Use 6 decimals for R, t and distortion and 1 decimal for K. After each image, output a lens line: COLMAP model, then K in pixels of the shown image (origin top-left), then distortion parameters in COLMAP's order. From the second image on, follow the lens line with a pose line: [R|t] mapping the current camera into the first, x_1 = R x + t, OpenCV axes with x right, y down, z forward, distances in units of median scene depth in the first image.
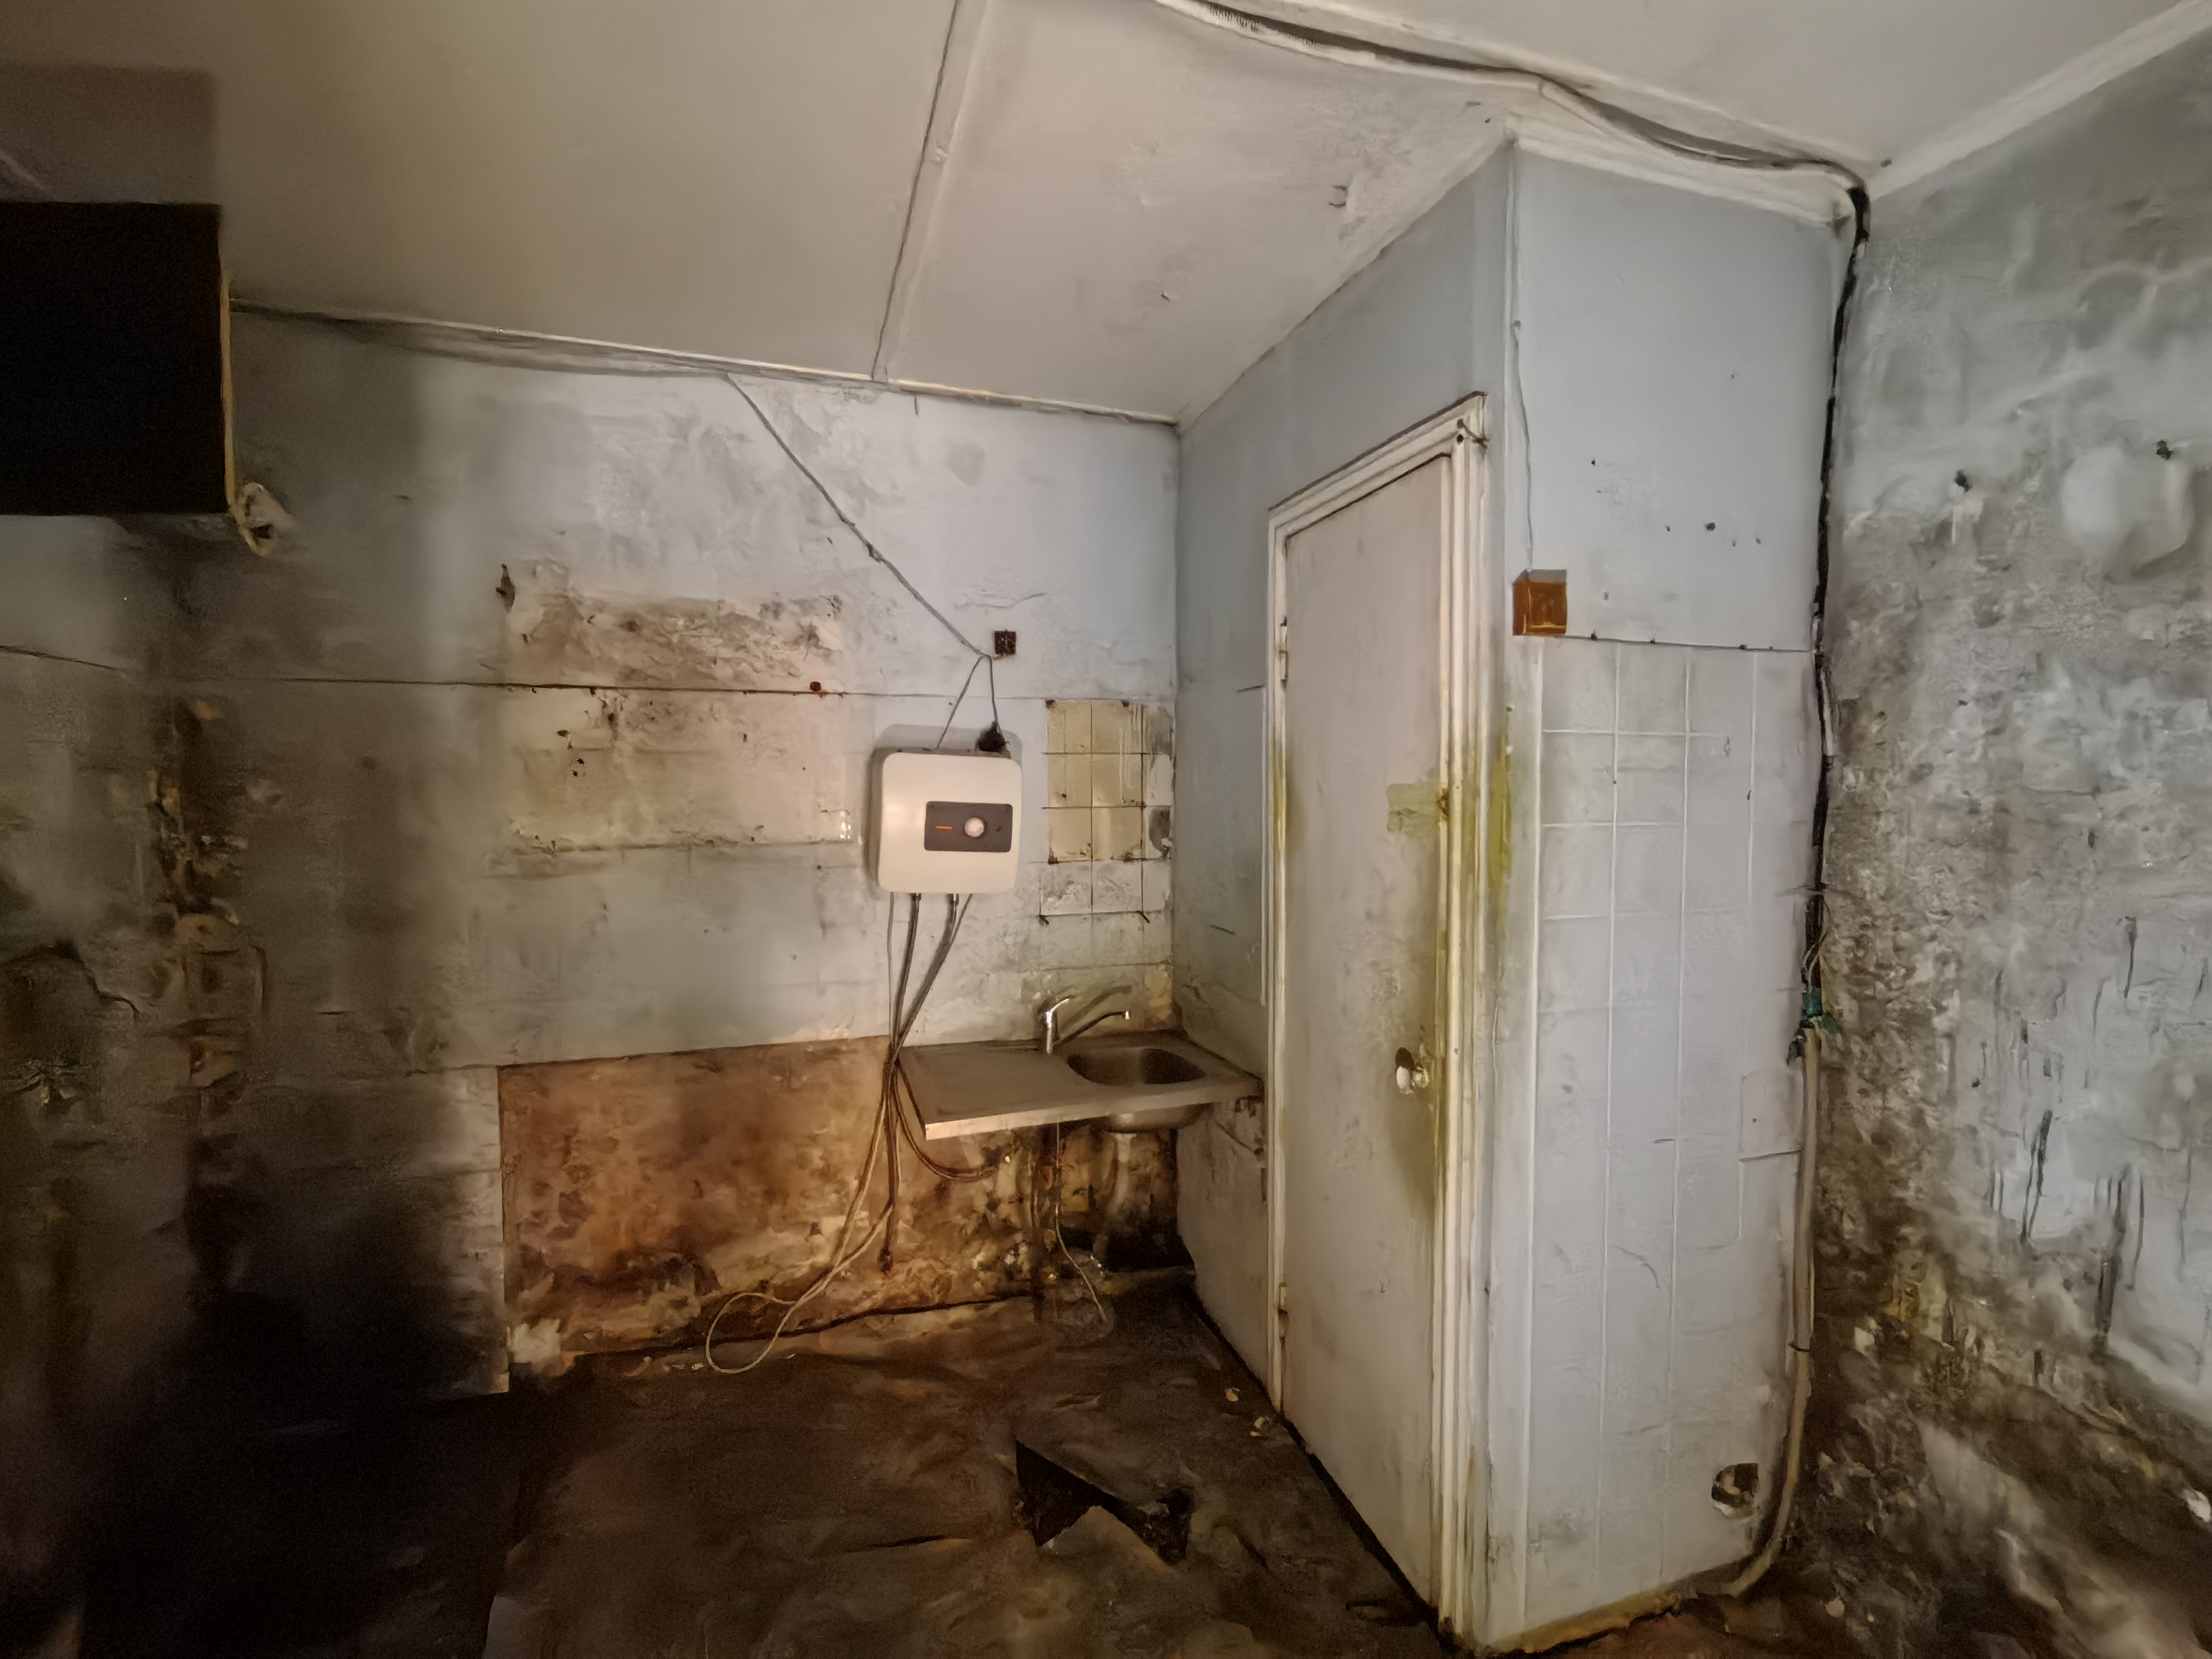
lens RADIAL K [[1023.6, 0, 1106.3], [0, 1023.6, 834.8], [0, 0, 1]] dist [0.003688, -0.010888]
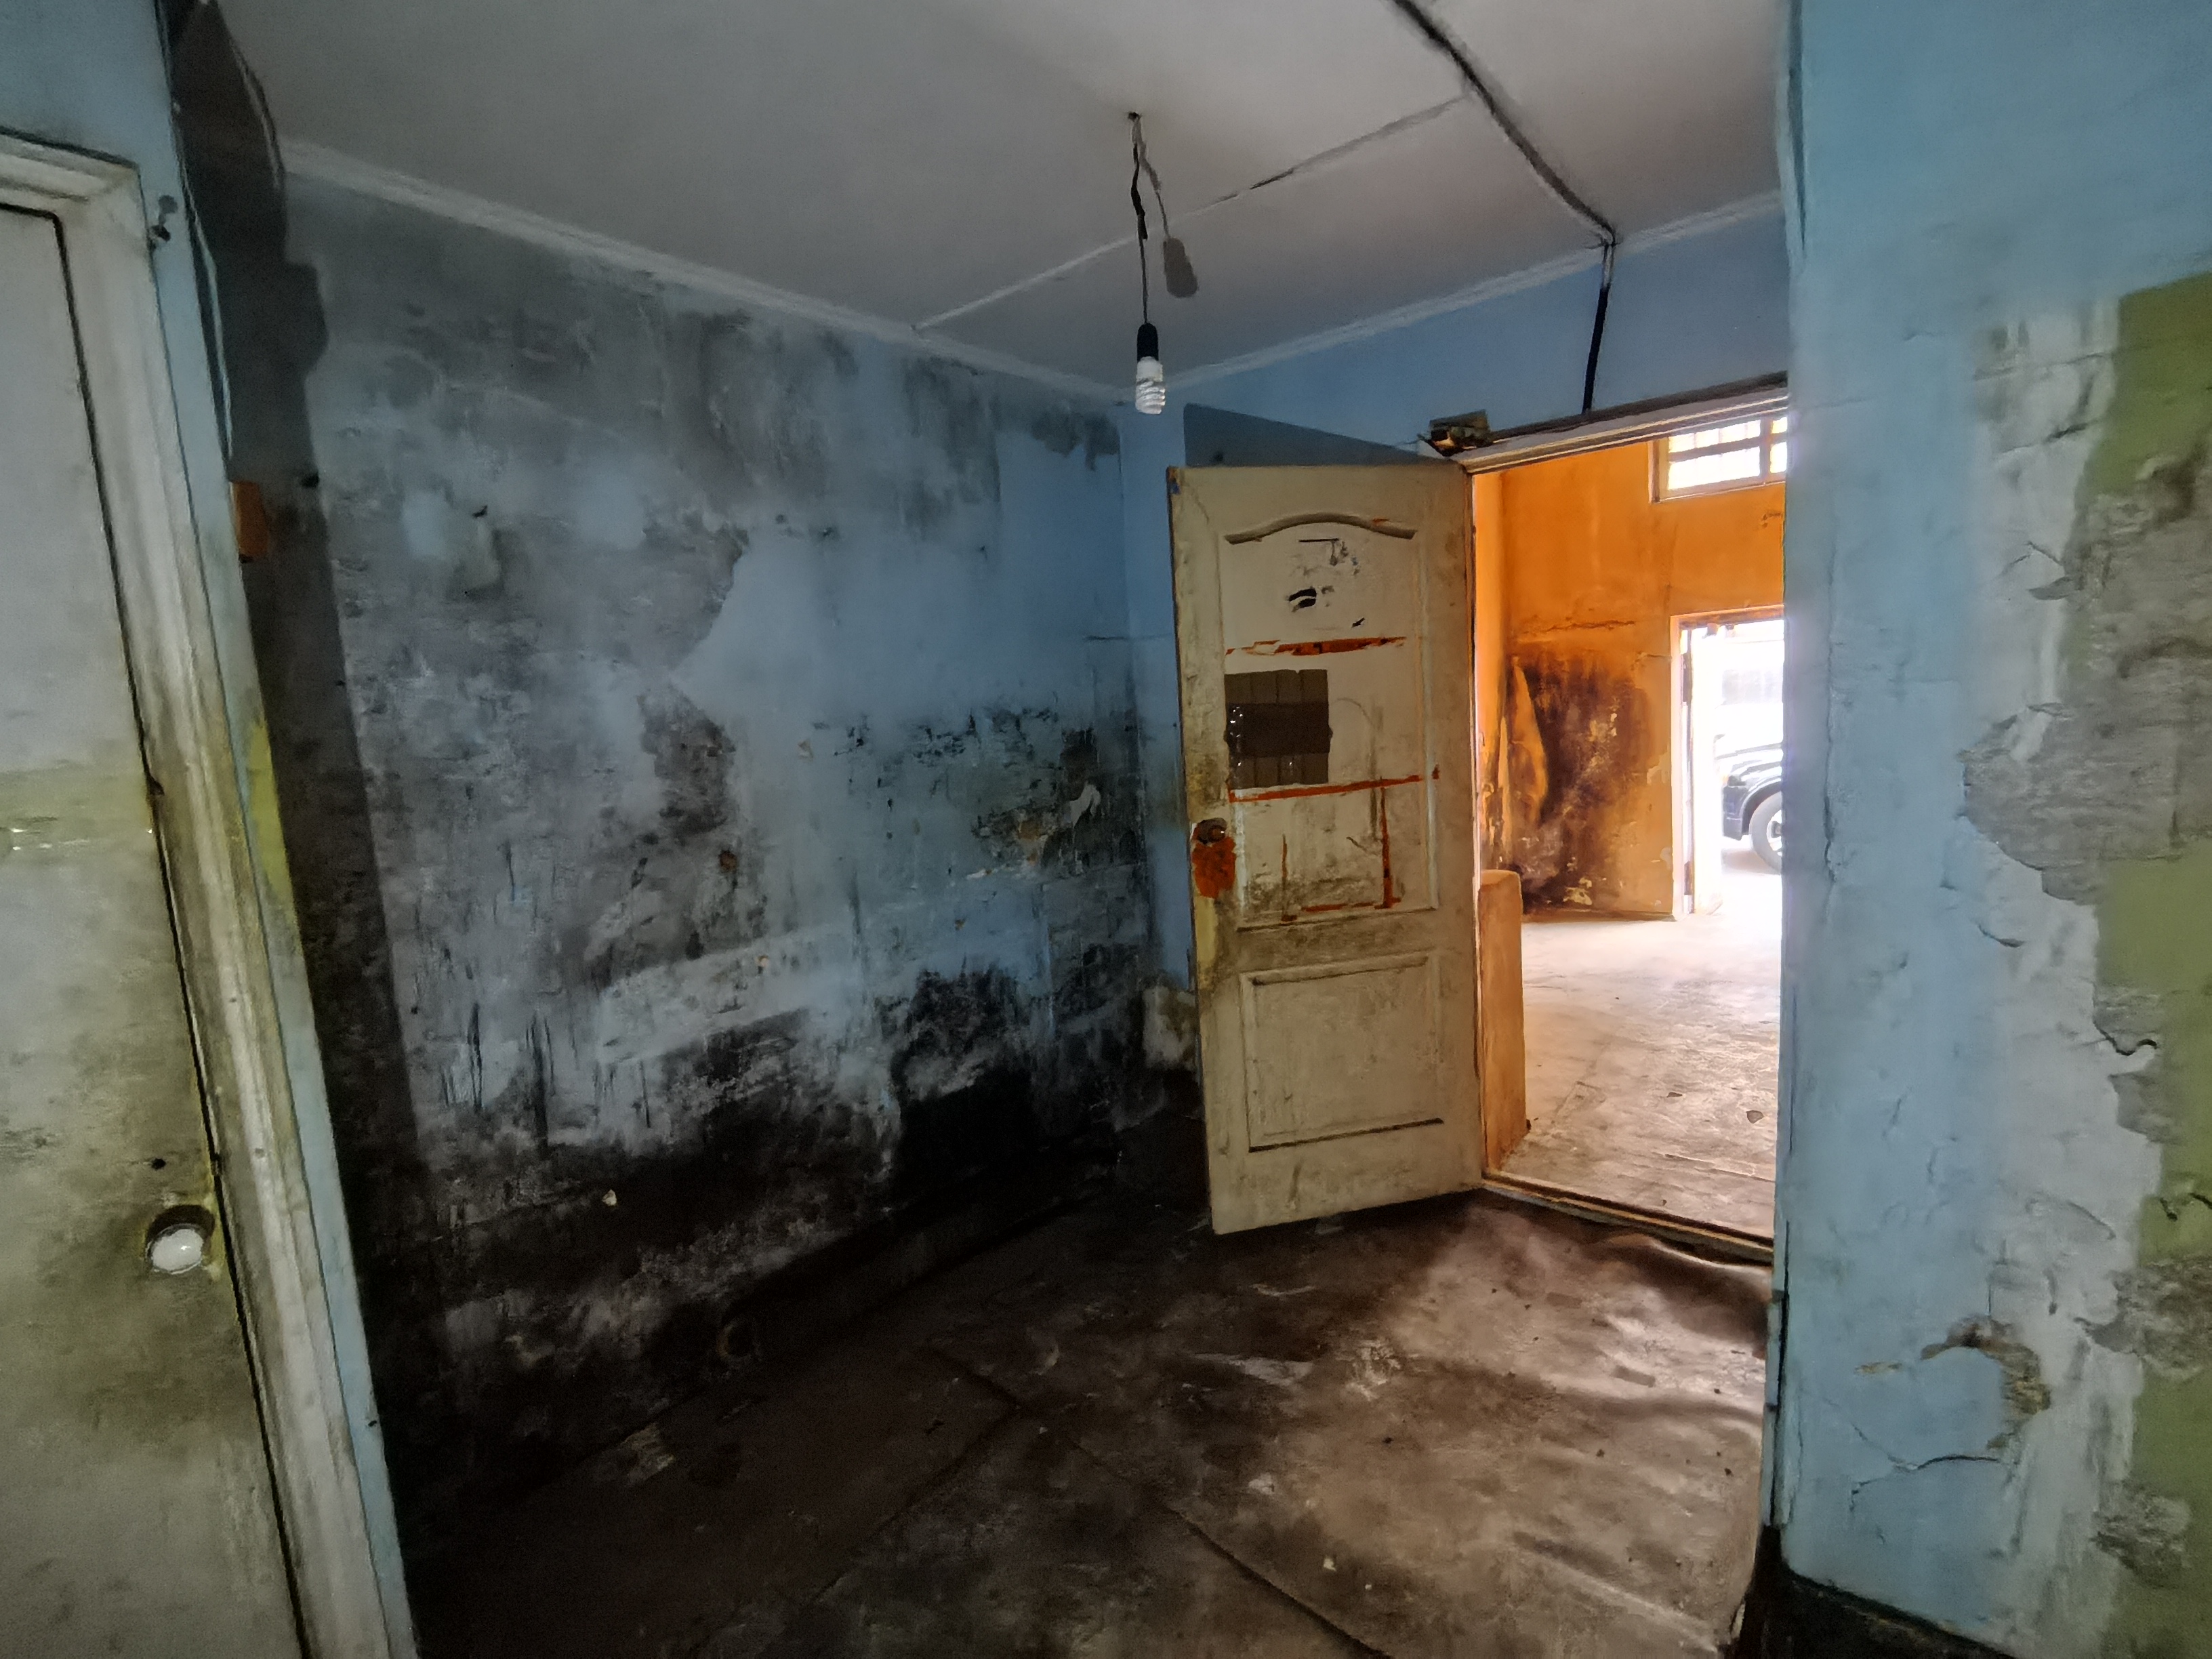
lens RADIAL K [[1023.6, 0, 1106.3], [0, 1023.6, 834.8], [0, 0, 1]] dist [0.003688, -0.010888]
pose [[-0.525181, -0.062465, 0.848695, -0.590395], [0.104674, 0.984988, 0.137269, -0.035600], [-0.844529, 0.160928, -0.510758, 0.959677]]
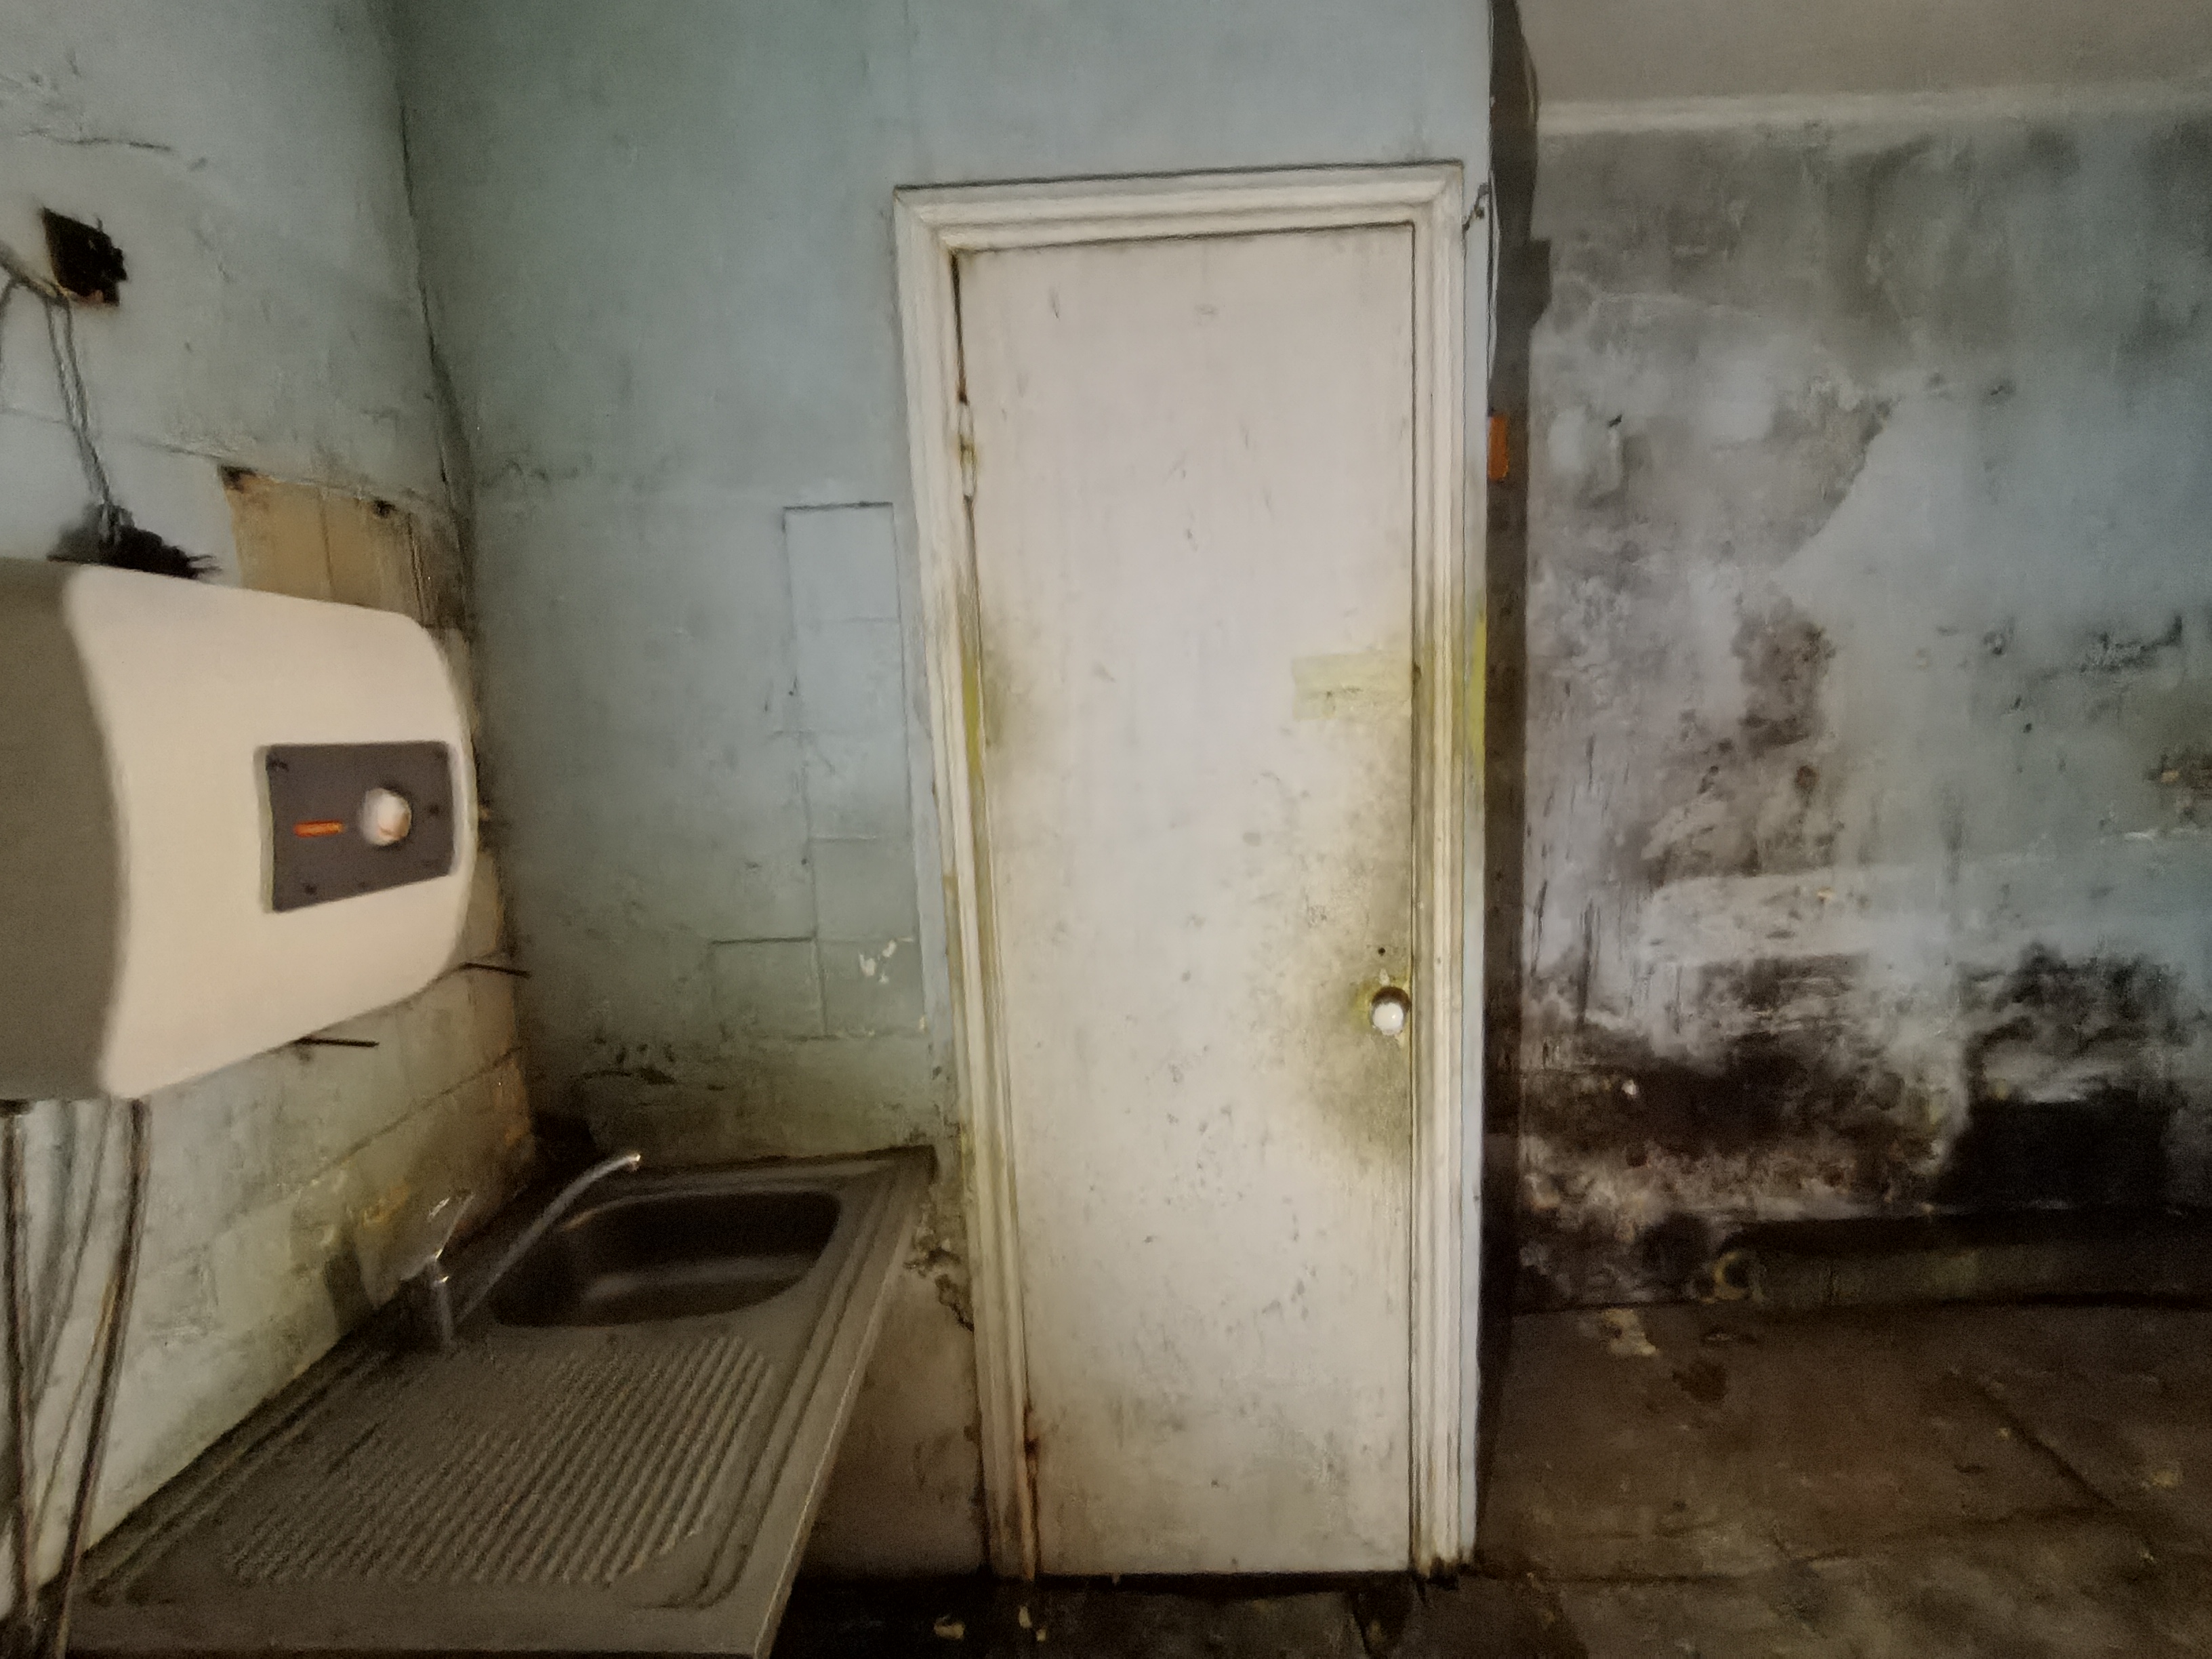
lens RADIAL K [[1036.5, 0, 1102.6], [0, 1036.5, 840.3], [0, 0, 1]] dist [0.000680, -0.009095]
pose [[0.302319, -0.157541, 0.940098, -0.638194], [0.088127, 0.986643, 0.137000, -0.041448], [-0.949124, 0.041431, 0.312164, 1.141974]]
